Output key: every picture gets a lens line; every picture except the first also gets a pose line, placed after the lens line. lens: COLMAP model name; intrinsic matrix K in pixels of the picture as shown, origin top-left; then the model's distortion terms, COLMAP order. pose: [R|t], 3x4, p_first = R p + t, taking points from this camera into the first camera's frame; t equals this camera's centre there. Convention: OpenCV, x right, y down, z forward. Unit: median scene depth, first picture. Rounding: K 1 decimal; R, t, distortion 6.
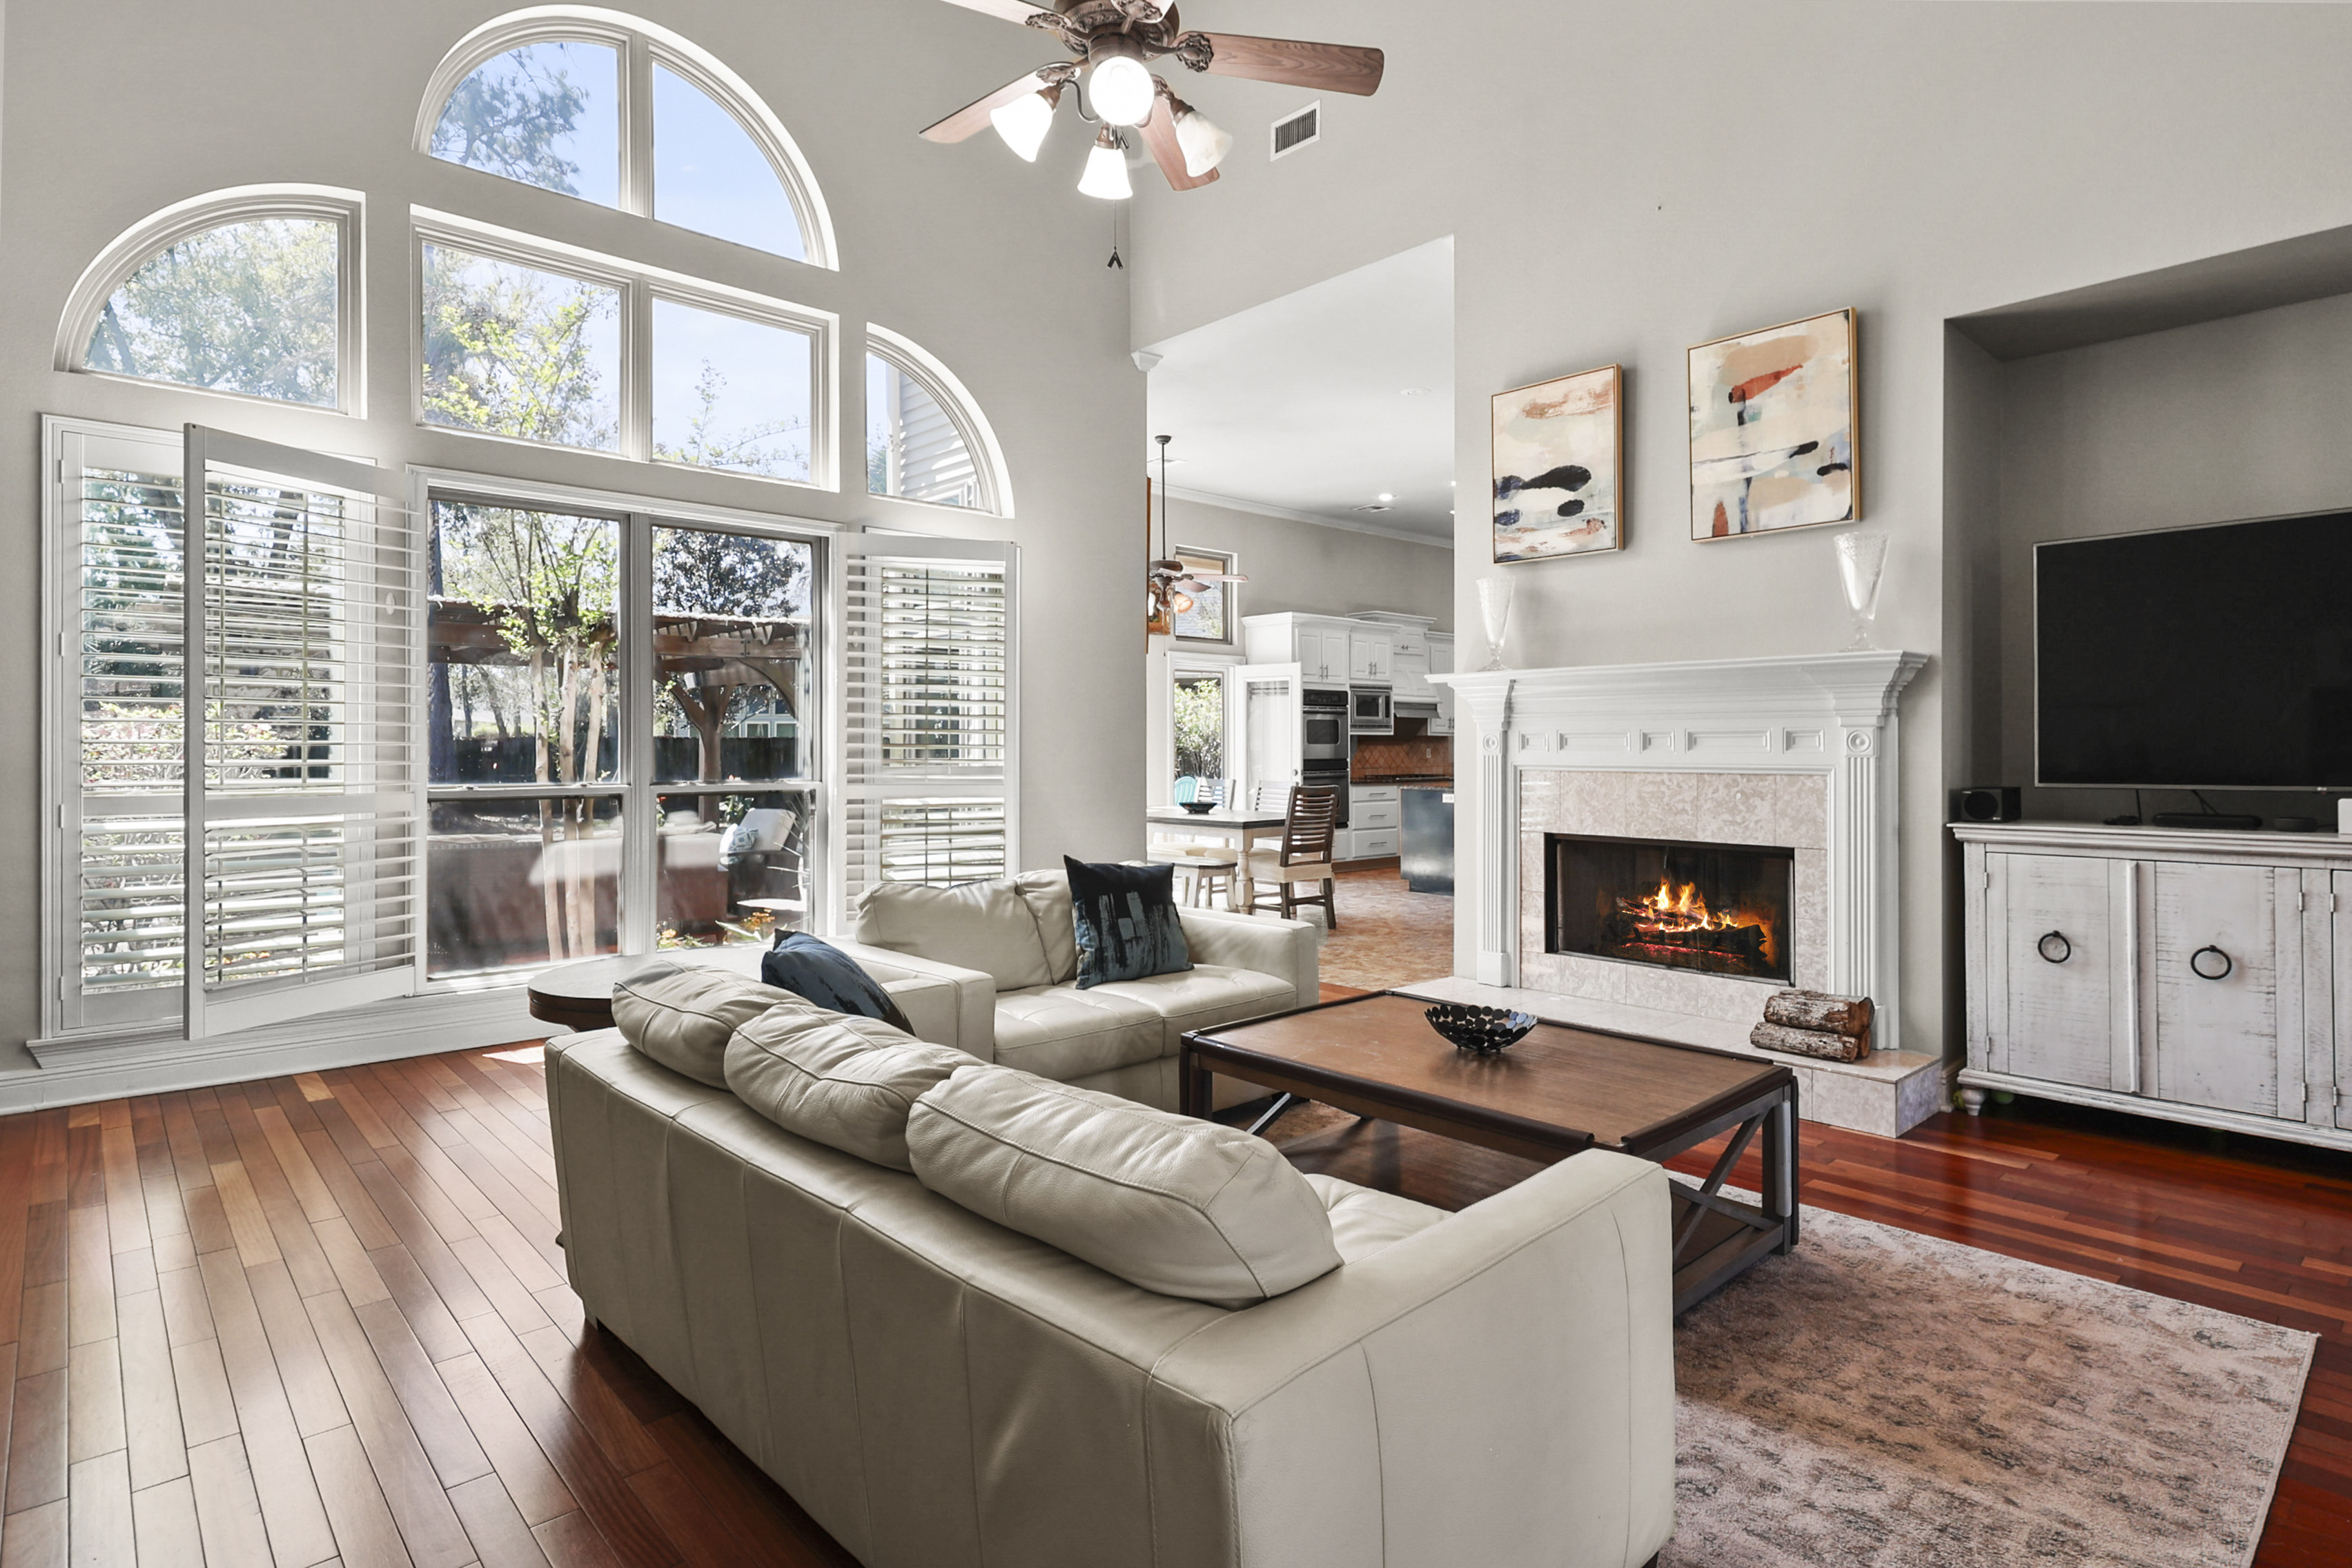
lens RADIAL K [[1223.0, 0, 1228.5], [0, 1223.0, 745.7], [0, 0, 1]] dist [0.001794, 0.000267]
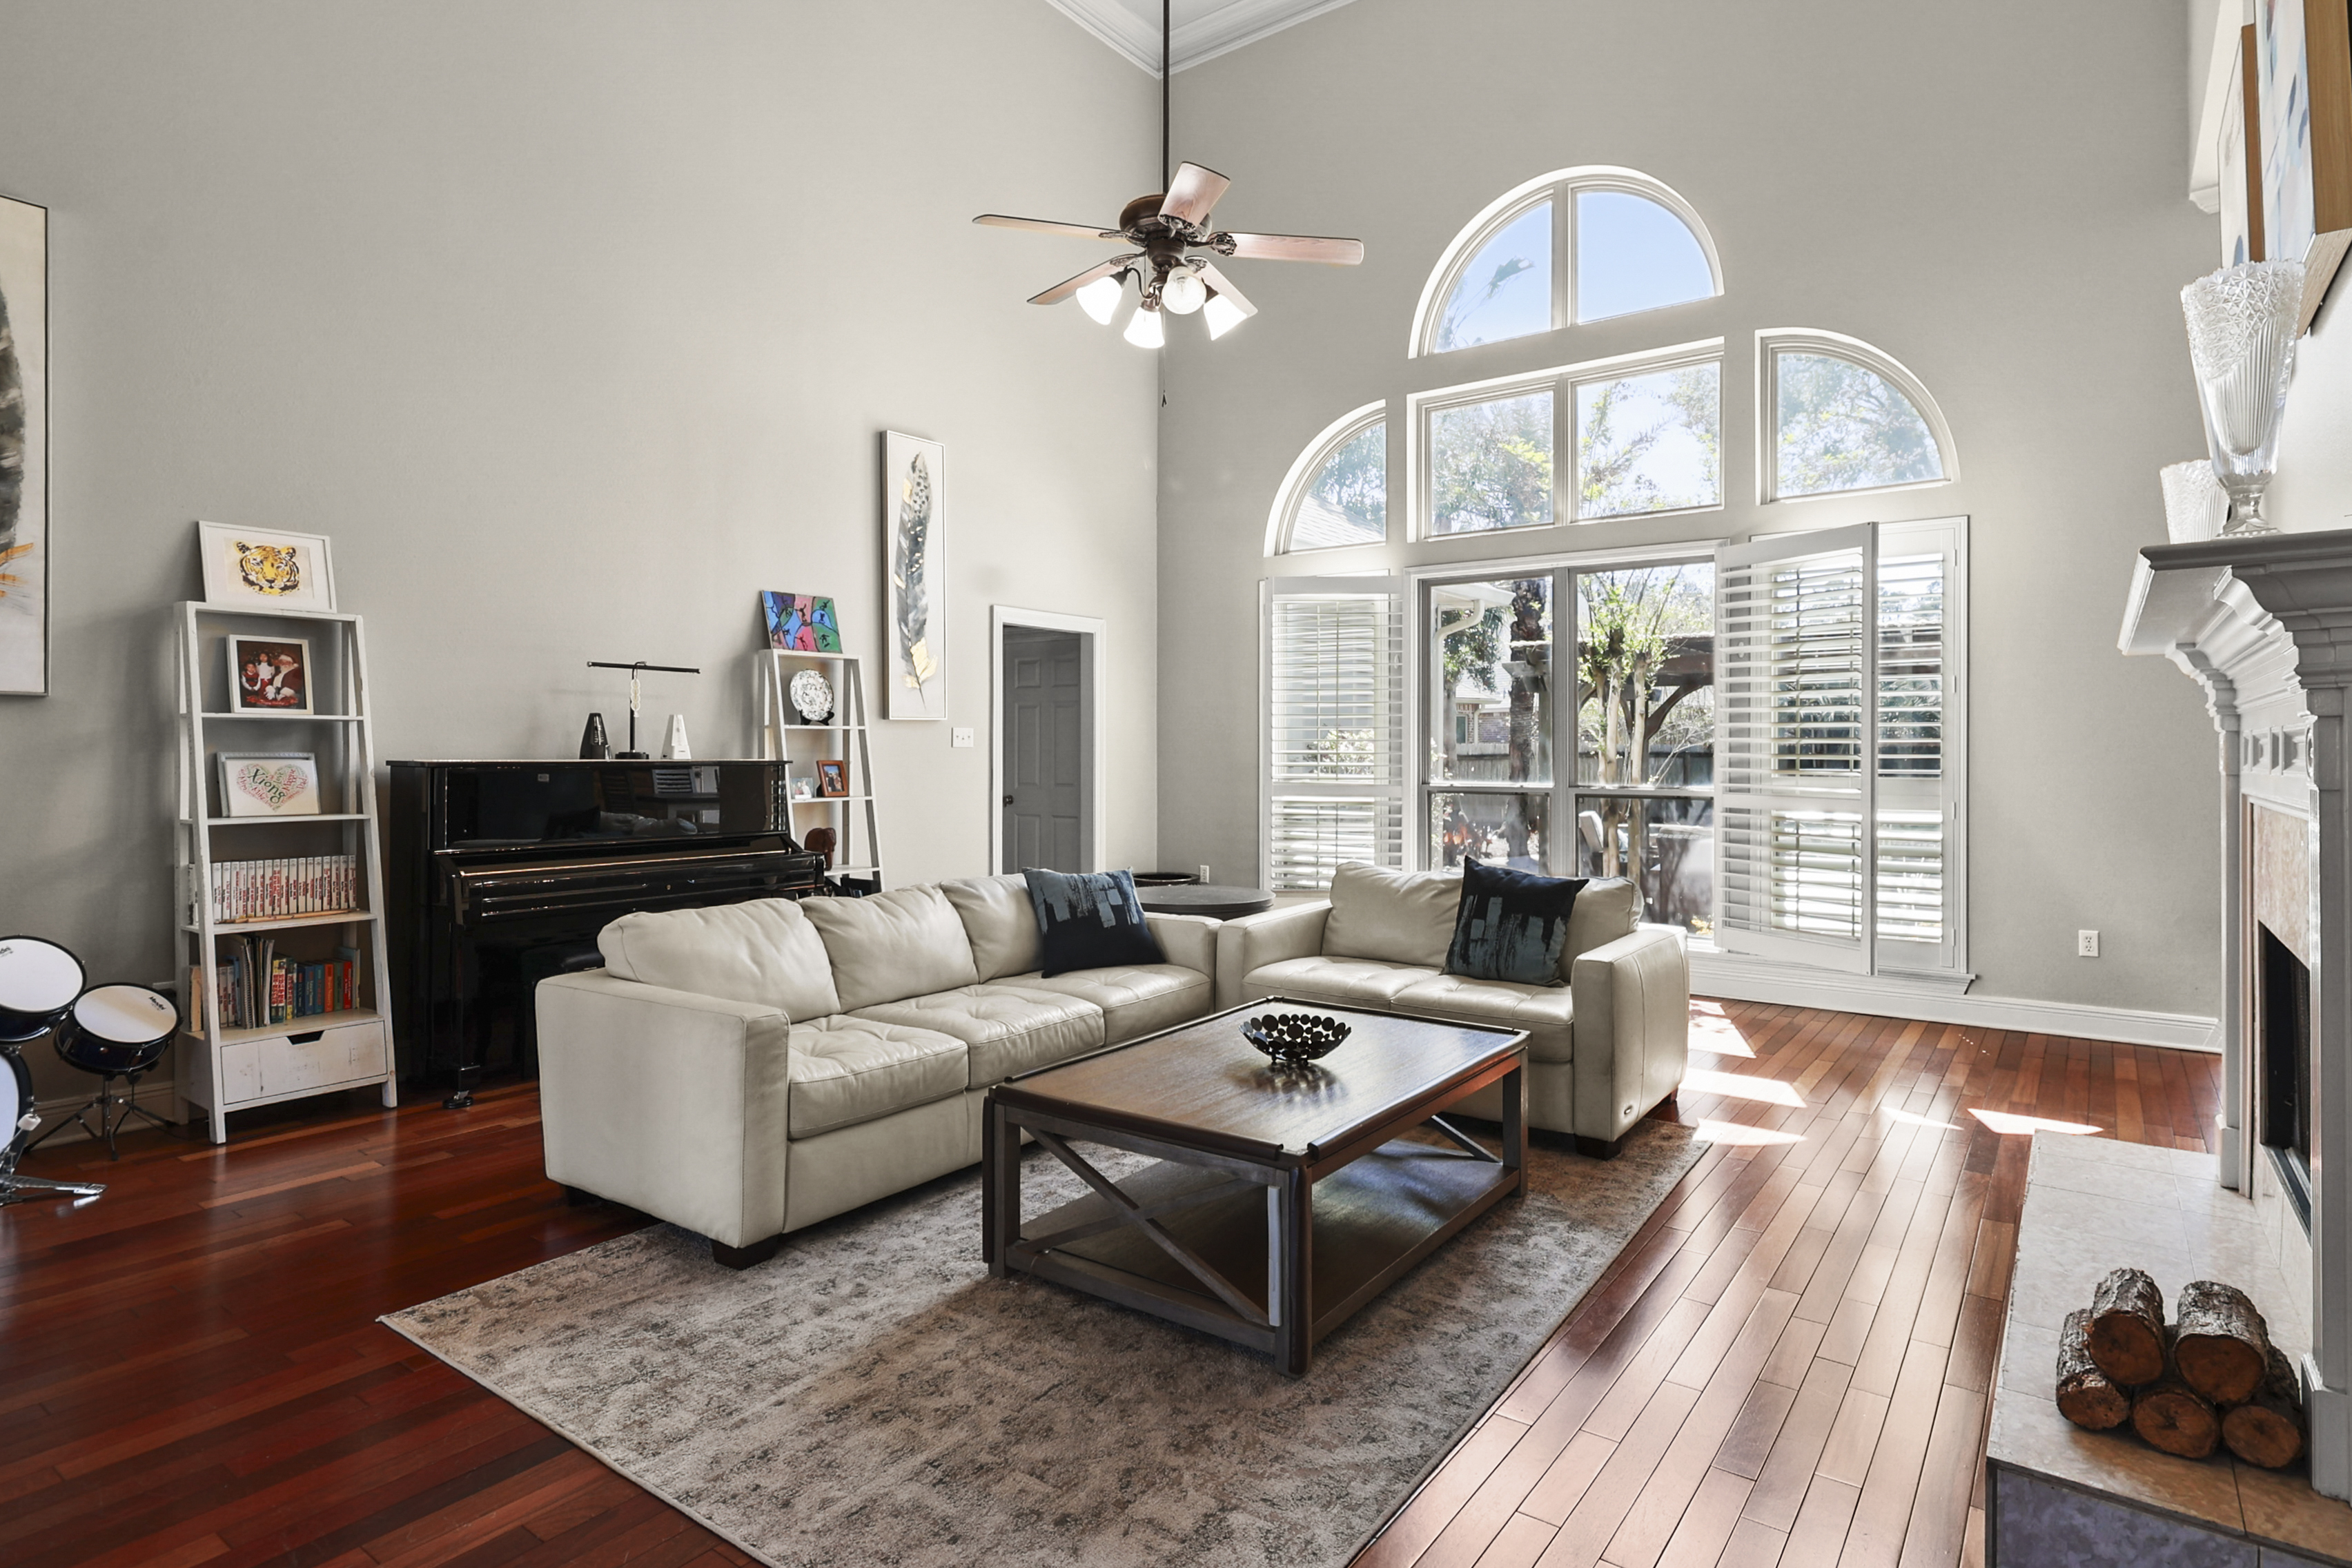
lens RADIAL K [[1231.6, 0, 1223.2], [0, 1231.6, 745.9], [0, 0, 1]] dist [0.011361, -0.000306]
pose [[0.187190, -0.005136, -0.982310, 0.778632], [-0.000951, 0.999985, -0.005409, -0.002553], [0.982323, 0.001947, 0.187182, 0.493450]]
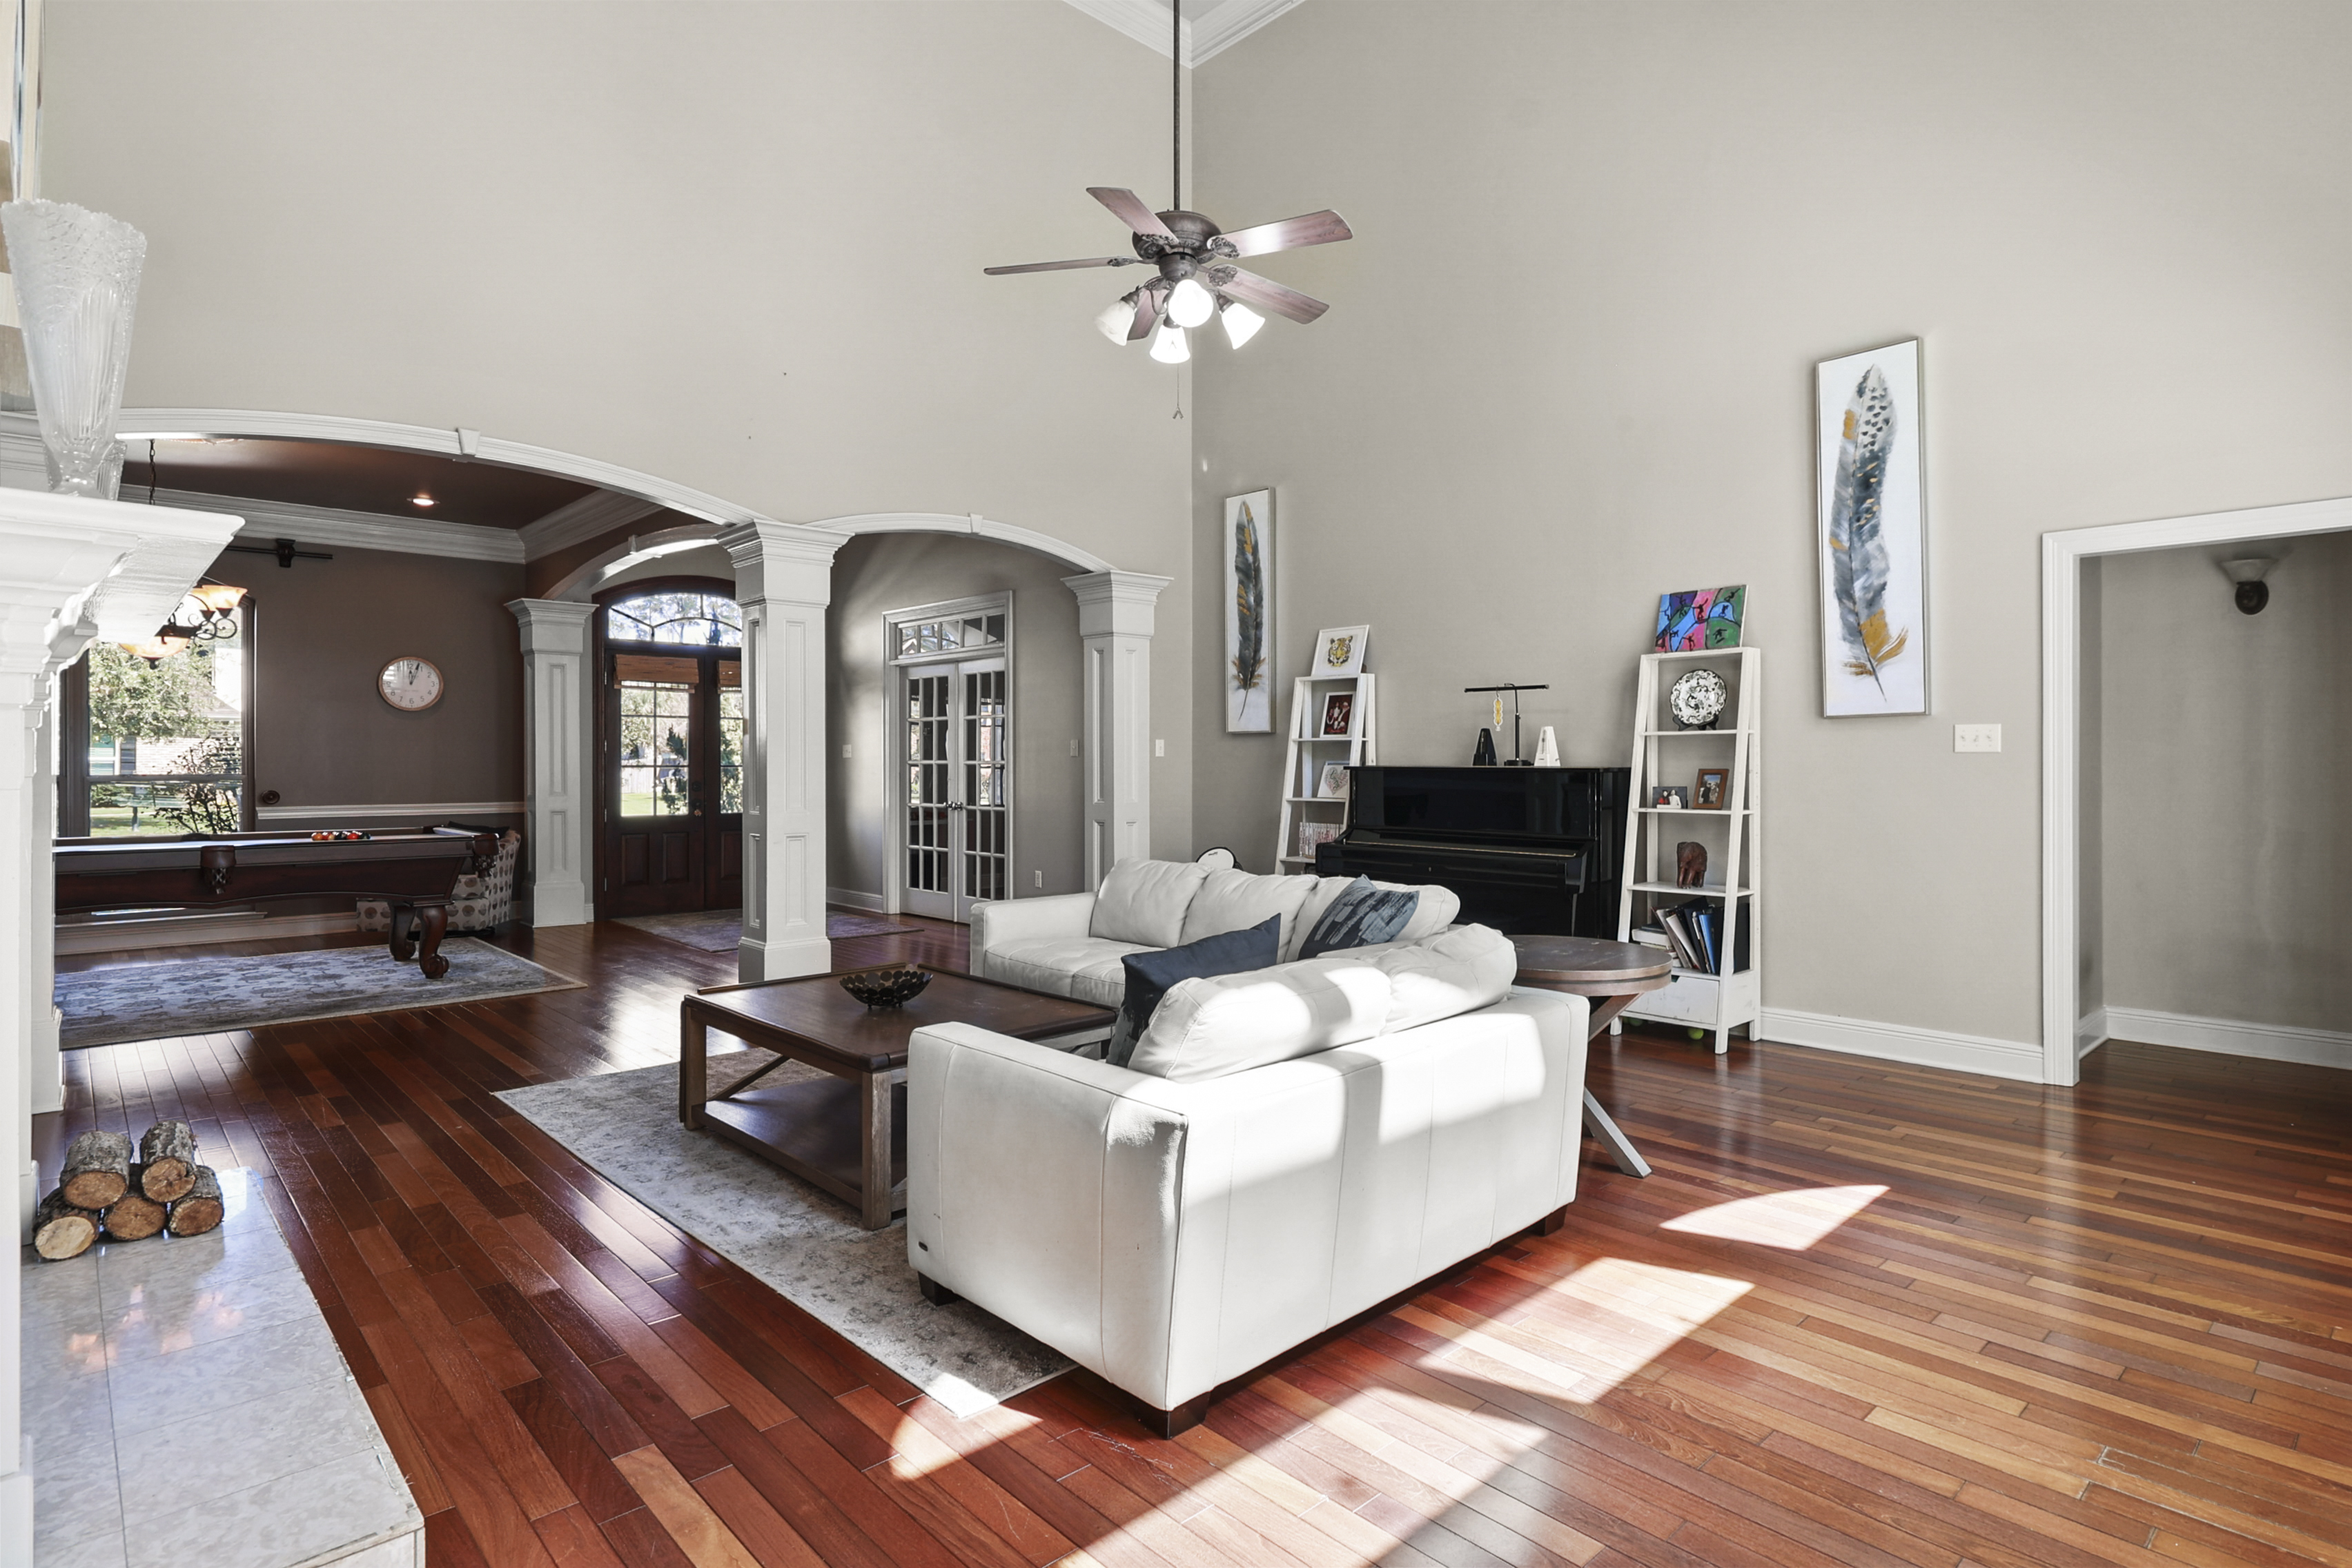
lens RADIAL K [[1242.9, 0, 1179.9], [0, 1242.9, 760.2], [0, 0, 1]] dist [0.032128, 0.000360]
pose [[-0.999887, -0.000203, 0.015009, -0.062445], [-0.000241, 0.999997, -0.002557, 0.001412], [-0.015008, -0.002560, -0.999884, 1.501458]]
